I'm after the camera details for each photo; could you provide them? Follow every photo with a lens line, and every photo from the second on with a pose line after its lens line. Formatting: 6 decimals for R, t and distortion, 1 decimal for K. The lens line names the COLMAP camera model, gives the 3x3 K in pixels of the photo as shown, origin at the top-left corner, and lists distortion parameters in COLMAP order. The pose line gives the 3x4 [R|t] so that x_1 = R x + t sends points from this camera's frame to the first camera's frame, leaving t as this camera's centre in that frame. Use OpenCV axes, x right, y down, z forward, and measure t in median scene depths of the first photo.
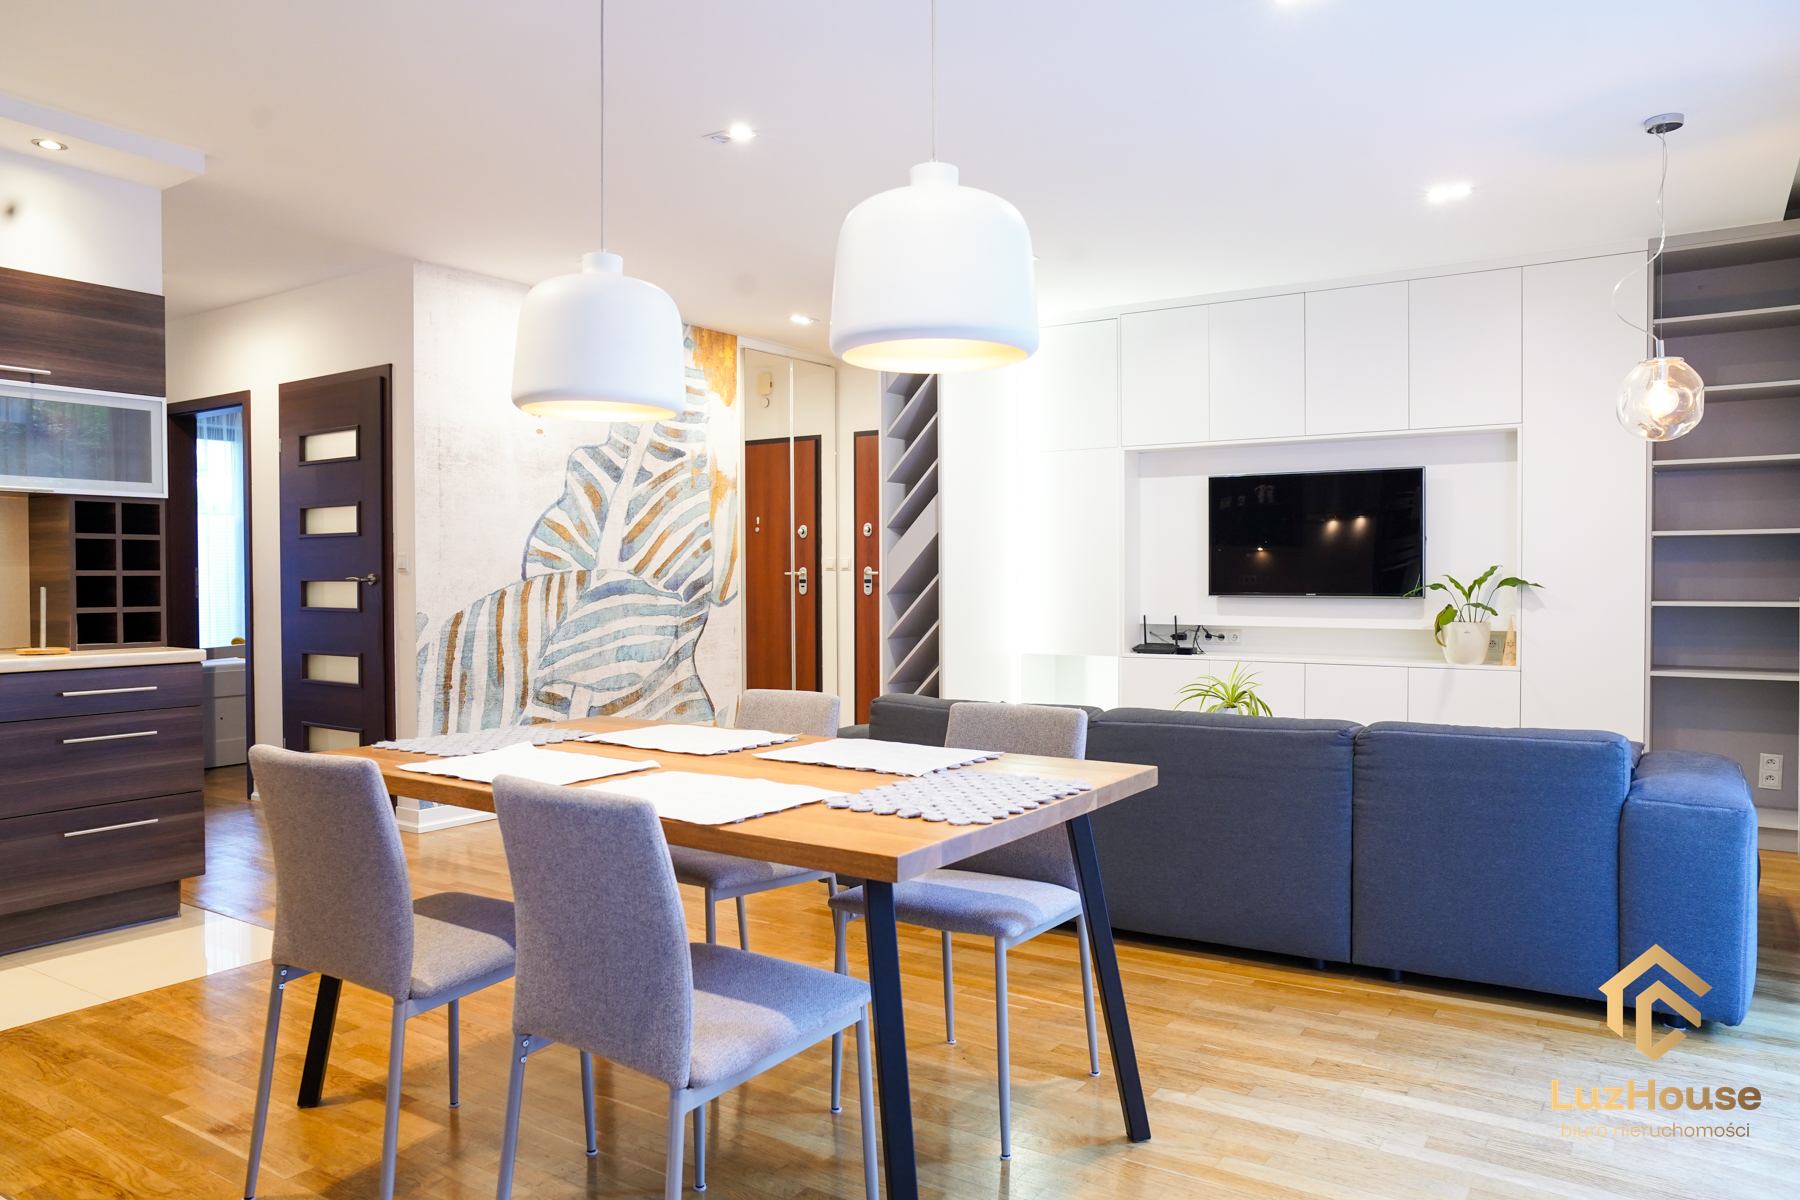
lens RADIAL K [[1226.8, 0, 900.0], [0, 1226.8, 600.0], [0, 0, 1]] dist [-0.090876, 0.080707]
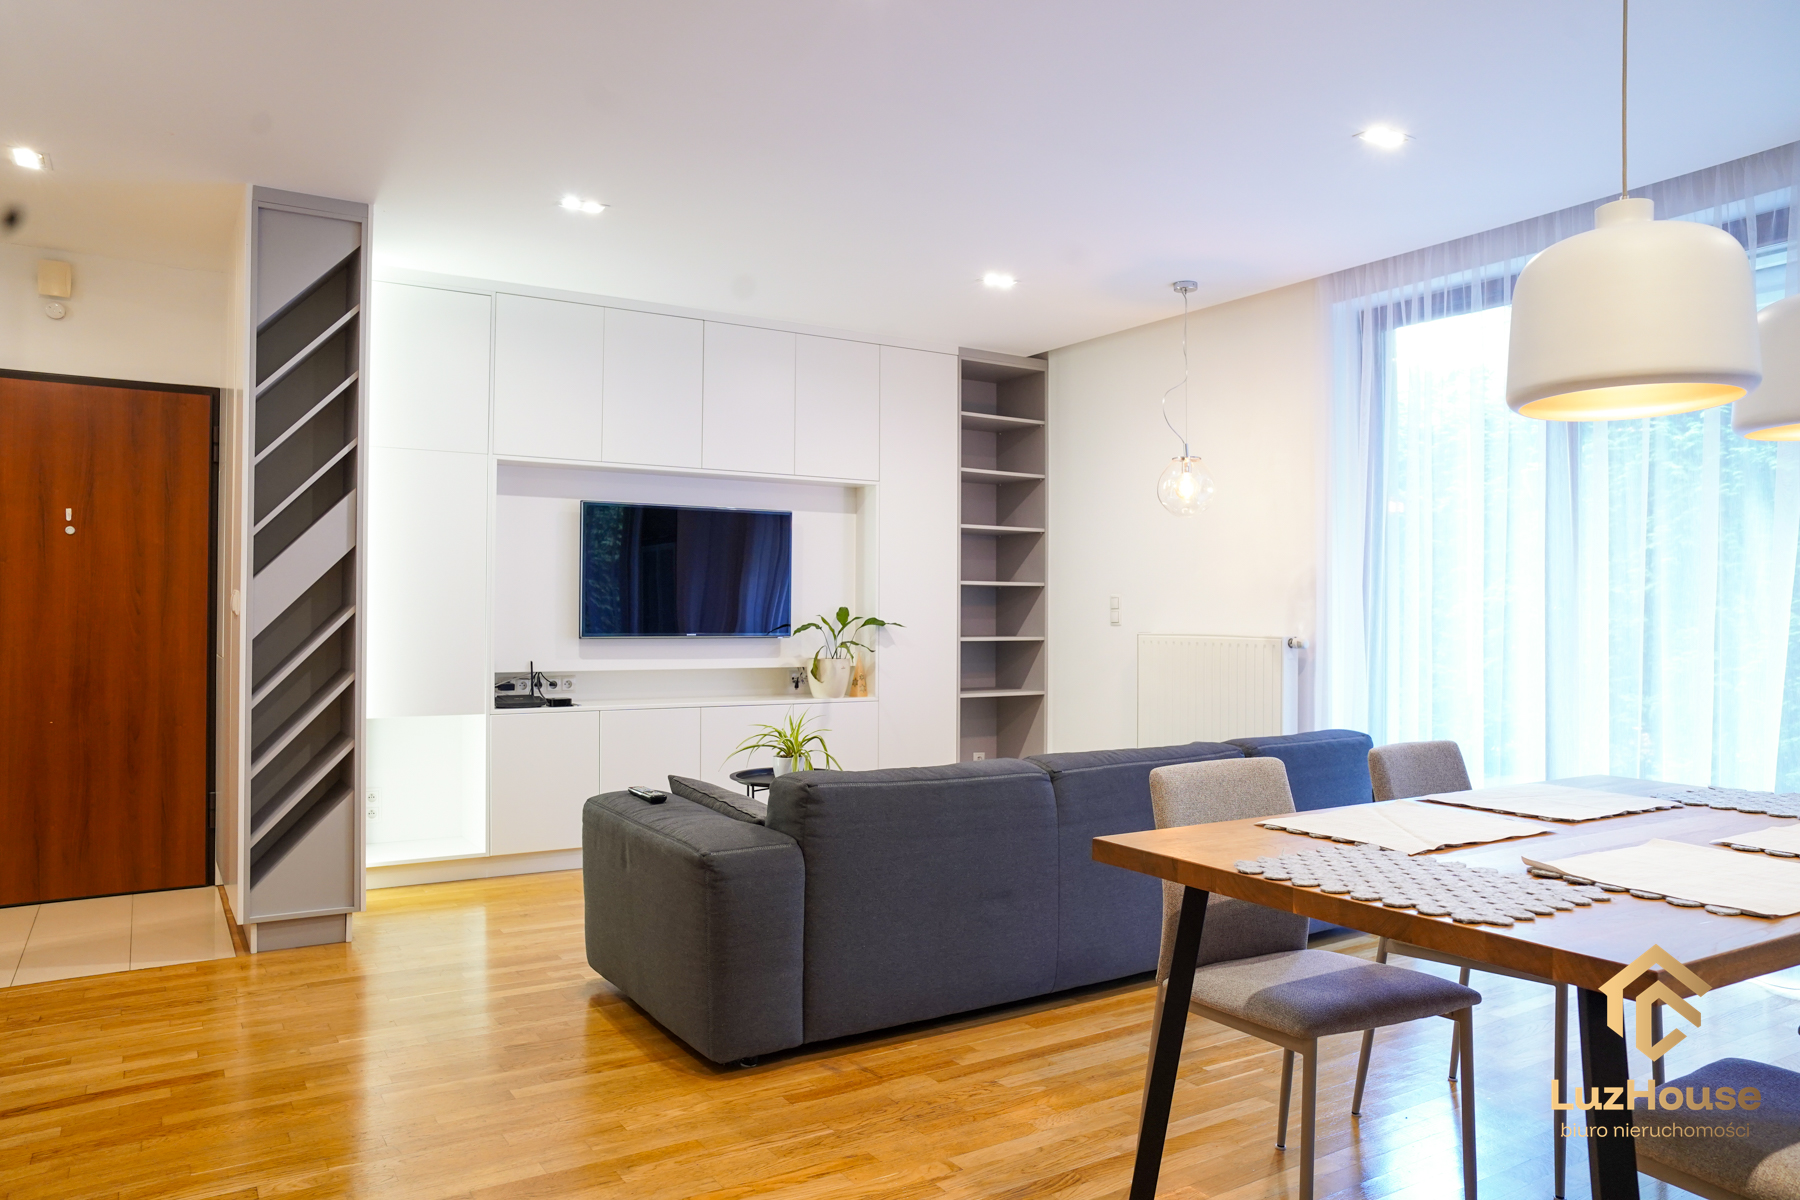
lens RADIAL K [[1226.8, 0, 900.0], [0, 1226.8, 600.0], [0, 0, 1]] dist [-0.090876, 0.080707]
pose [[0.409430, 0.017128, 0.912181, -0.437654], [0.010109, 0.999677, -0.023309, -0.007233], [-0.912285, 0.018765, 0.409125, 0.425673]]
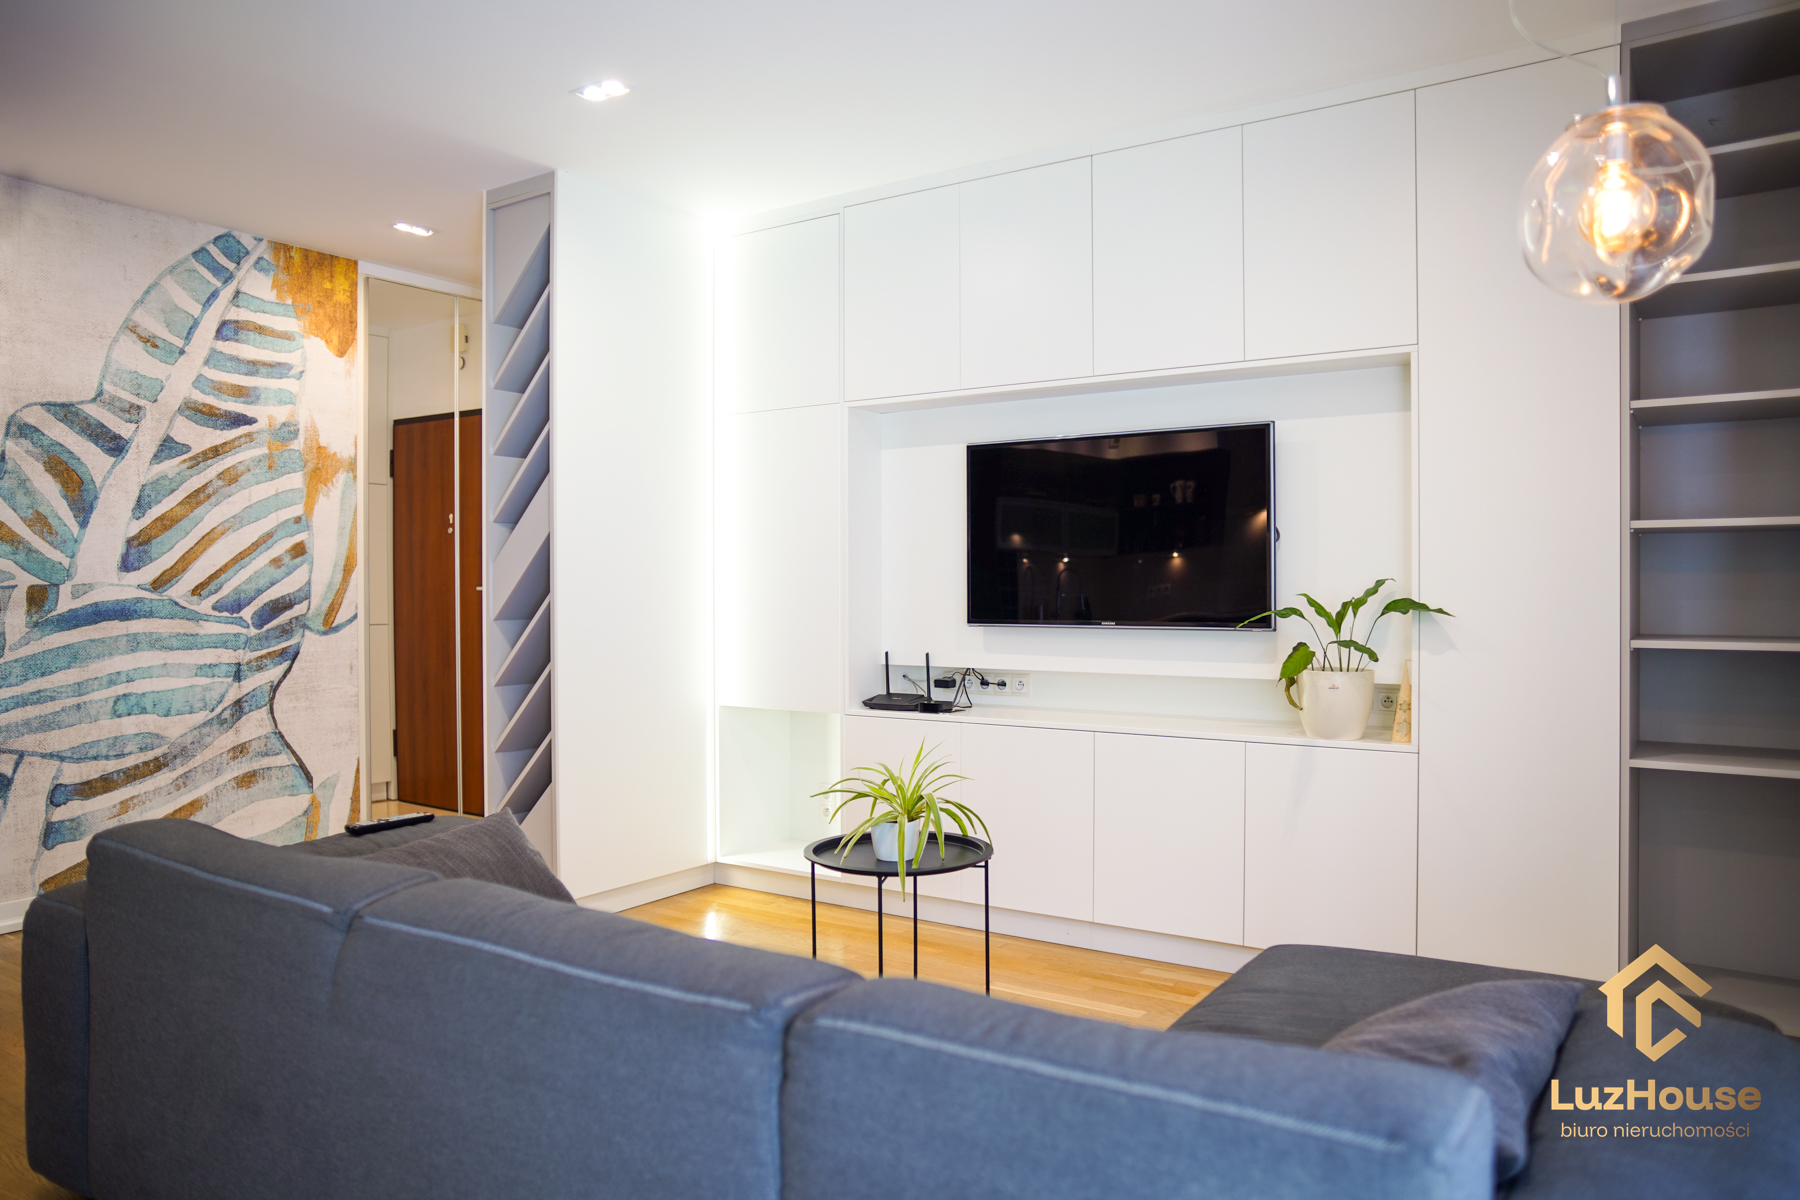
lens RADIAL K [[1240.1, 0, 896.9], [0, 1240.1, 595.4], [0, 0, 1]] dist [-0.099977, 0.089447]
pose [[0.999956, 0.001274, -0.009270, 0.216274], [-0.001402, 0.999904, -0.013762, -0.009457], [0.009252, 0.013774, 0.999862, 0.320010]]
